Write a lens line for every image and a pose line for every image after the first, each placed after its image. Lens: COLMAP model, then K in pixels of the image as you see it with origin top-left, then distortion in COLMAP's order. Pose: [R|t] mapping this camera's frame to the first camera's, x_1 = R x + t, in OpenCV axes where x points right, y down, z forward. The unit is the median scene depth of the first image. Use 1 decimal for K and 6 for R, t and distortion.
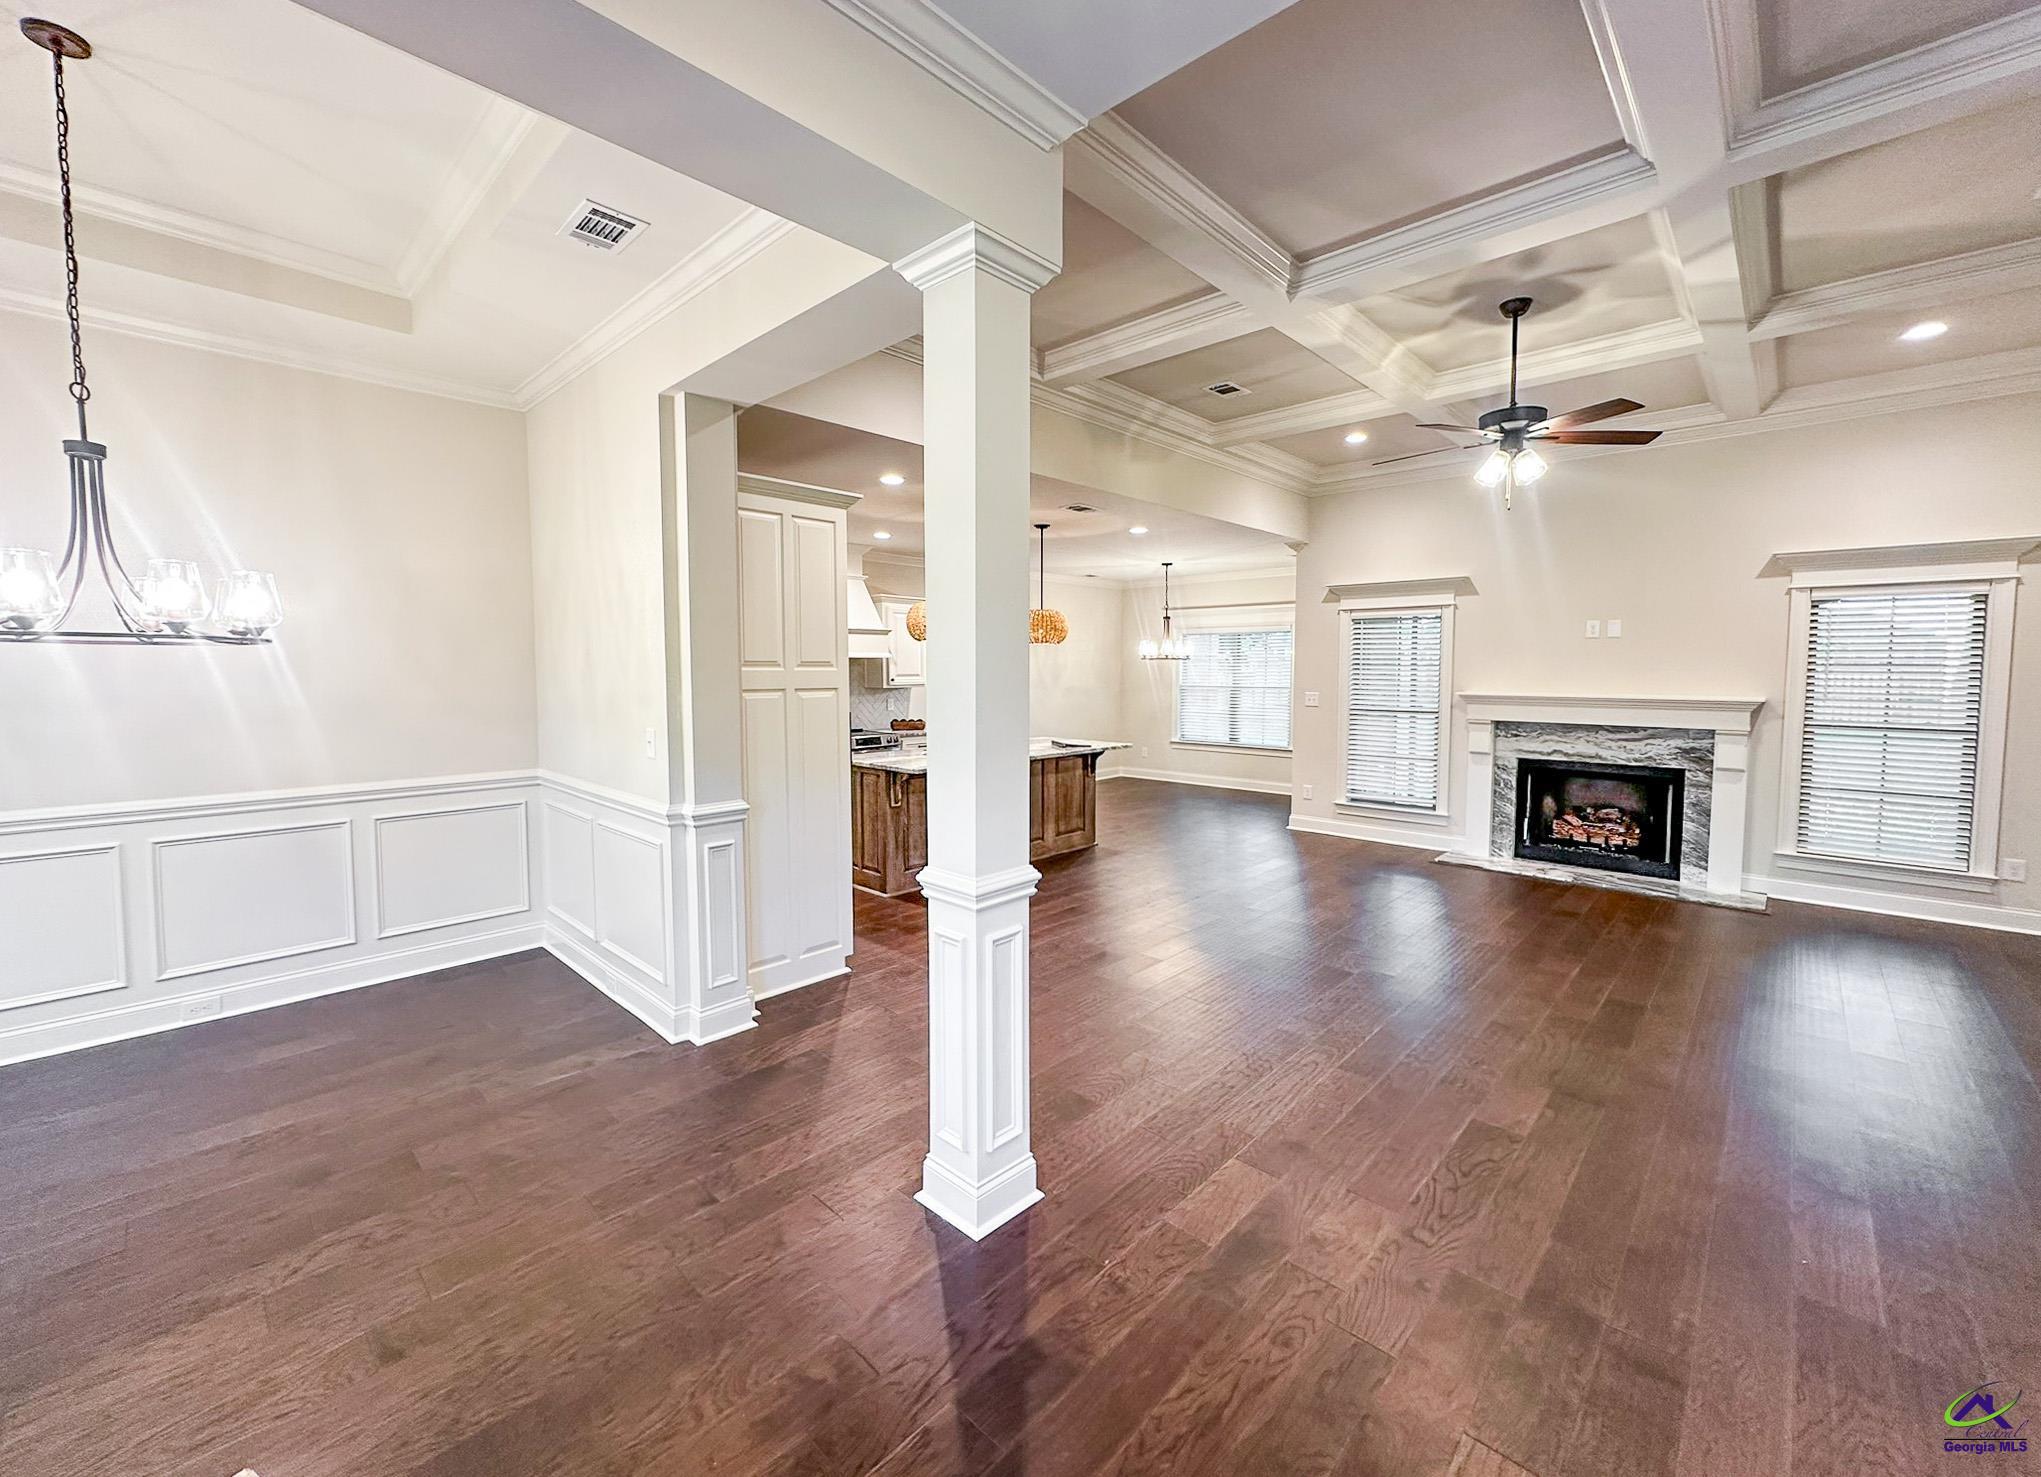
lens RADIAL K [[818.0, 0, 1020.6], [0, 818.0, 718.3], [0, 0, 1]] dist [0.000851, 0.000257]
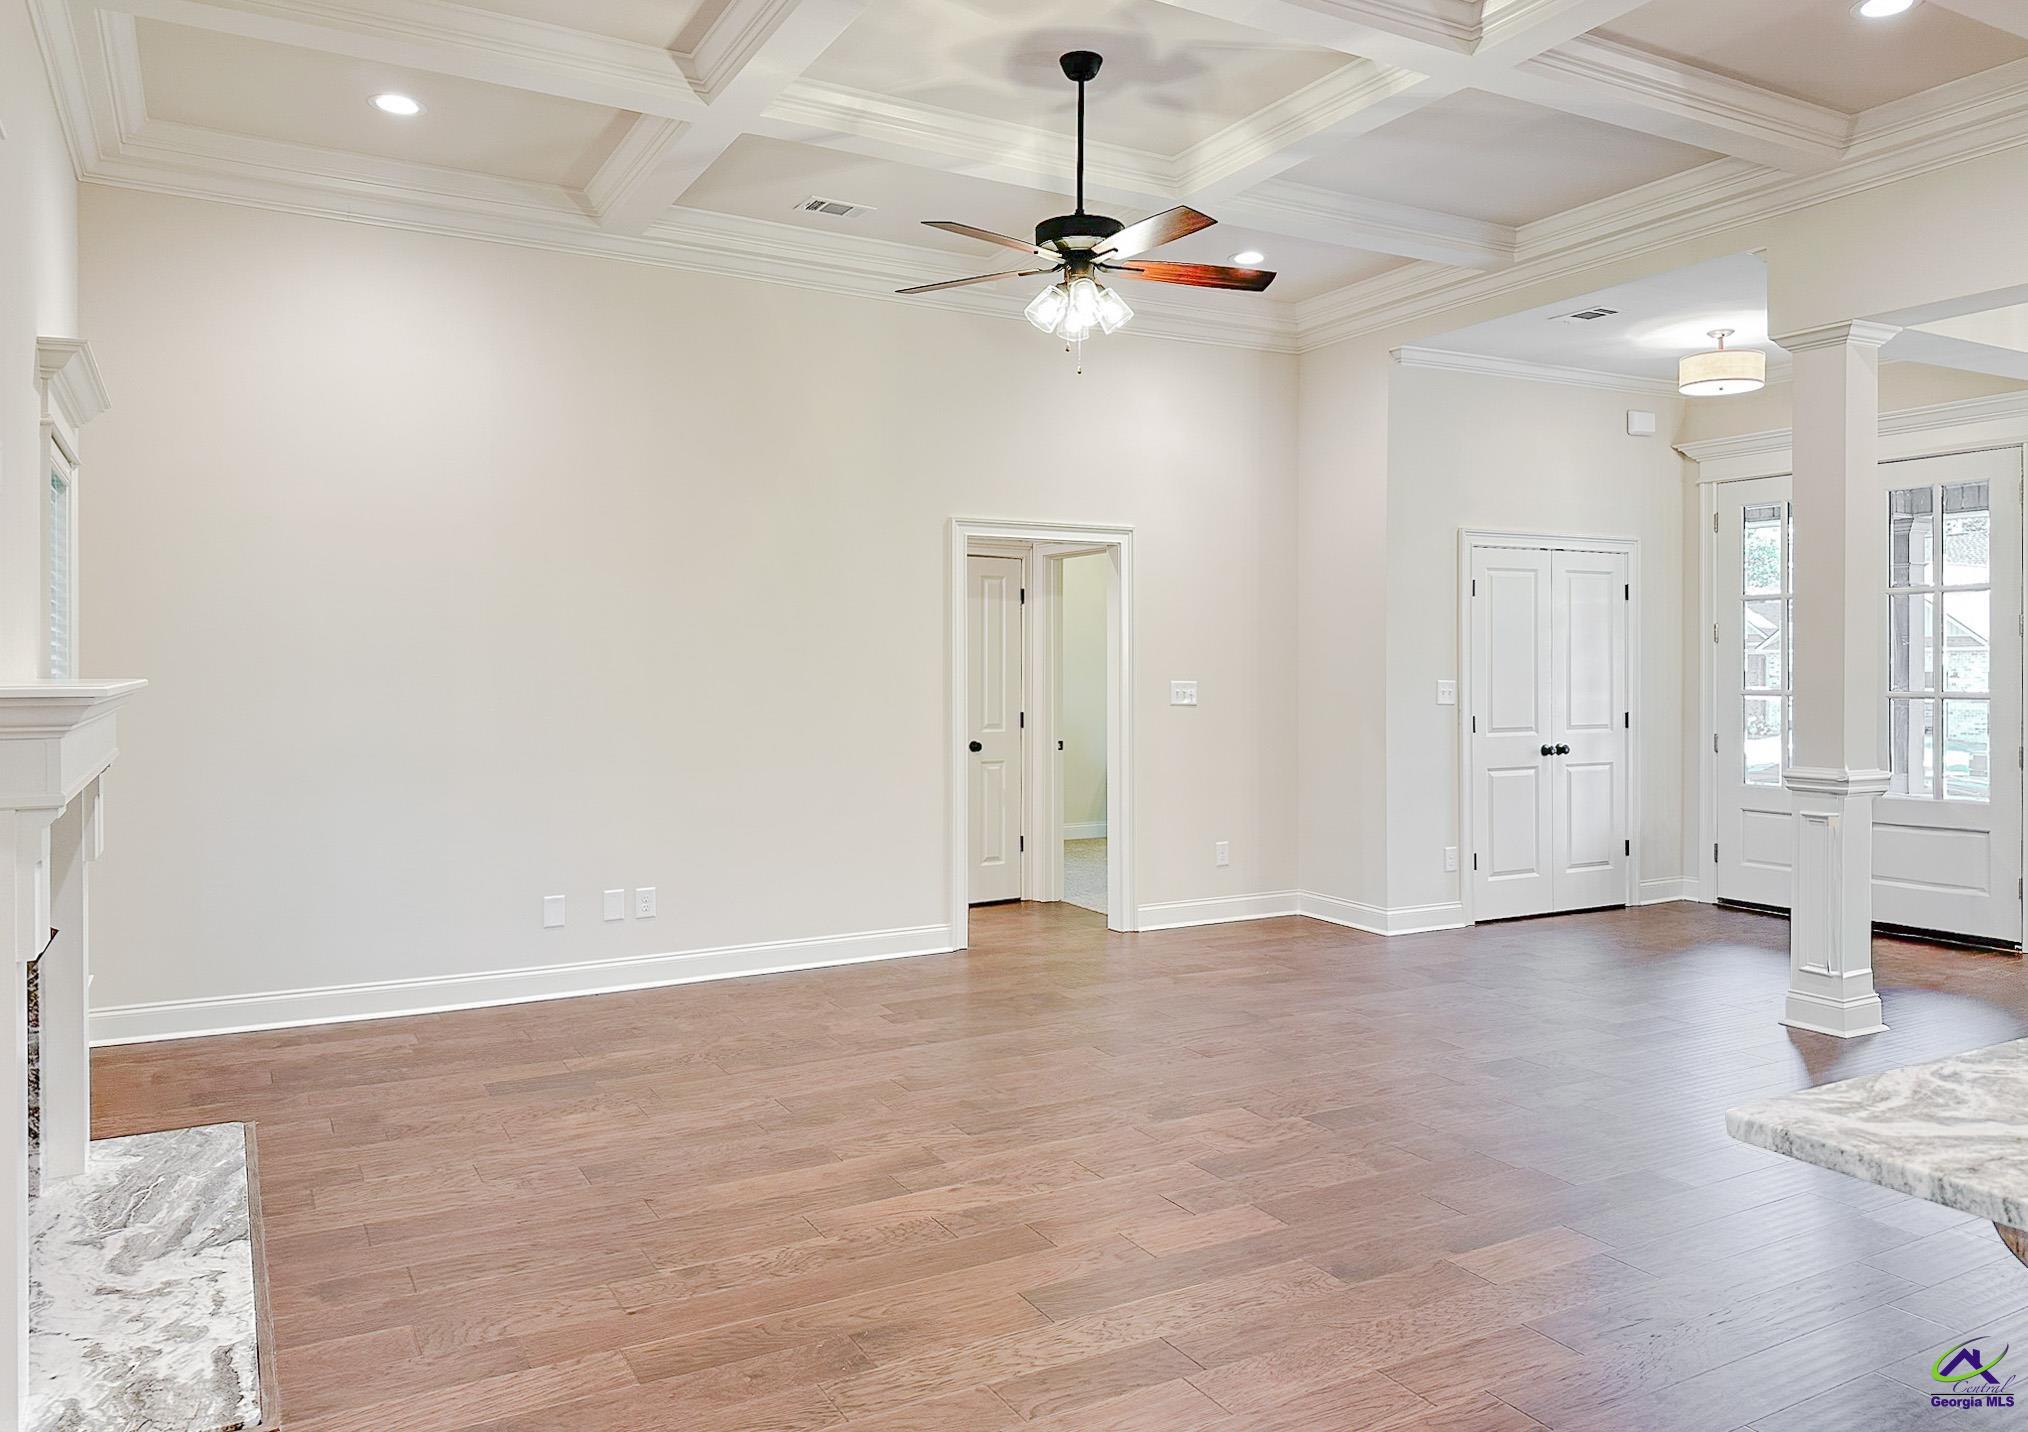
lens RADIAL K [[1433.4, 0, 993.0], [0, 1433.4, 697.3], [0, 0, 1]] dist [0.054592, -0.146067]
pose [[-0.951179, -0.000450, 0.308640, 0.196124], [0.026228, 0.996264, 0.082281, -0.058011], [-0.307524, 0.086359, -0.947613, 1.351191]]
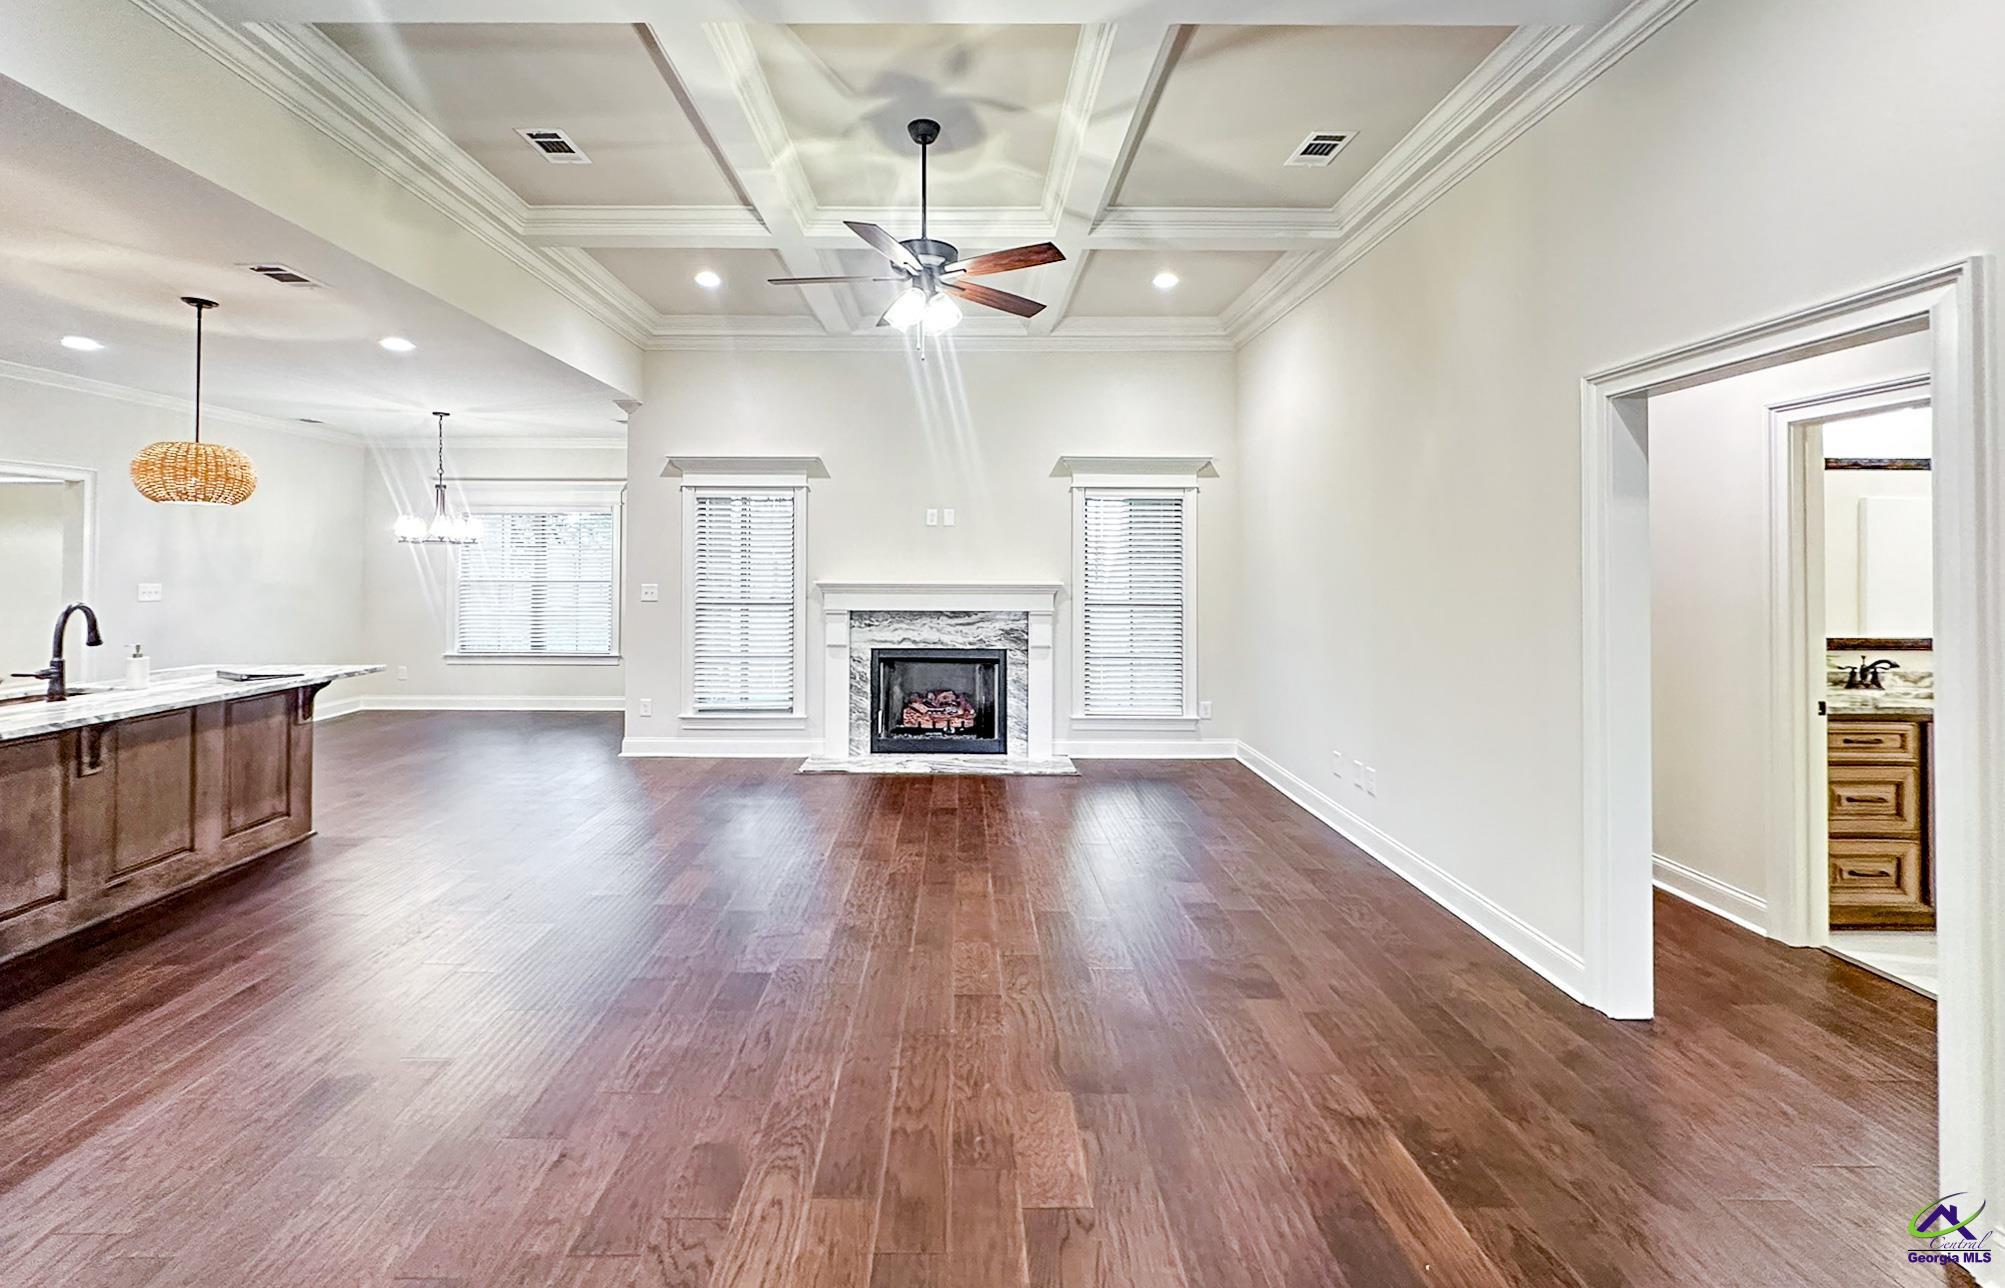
lens RADIAL K [[814.2, 0, 957.8], [0, 814.2, 554.0], [0, 0, 1]] dist [-0.001275, 0.000020]
pose [[0.728486, 0.013880, 0.684920, 0.026607], [0.039689, 0.997260, -0.062423, 0.001616], [-0.683910, 0.072658, 0.725939, 0.236584]]
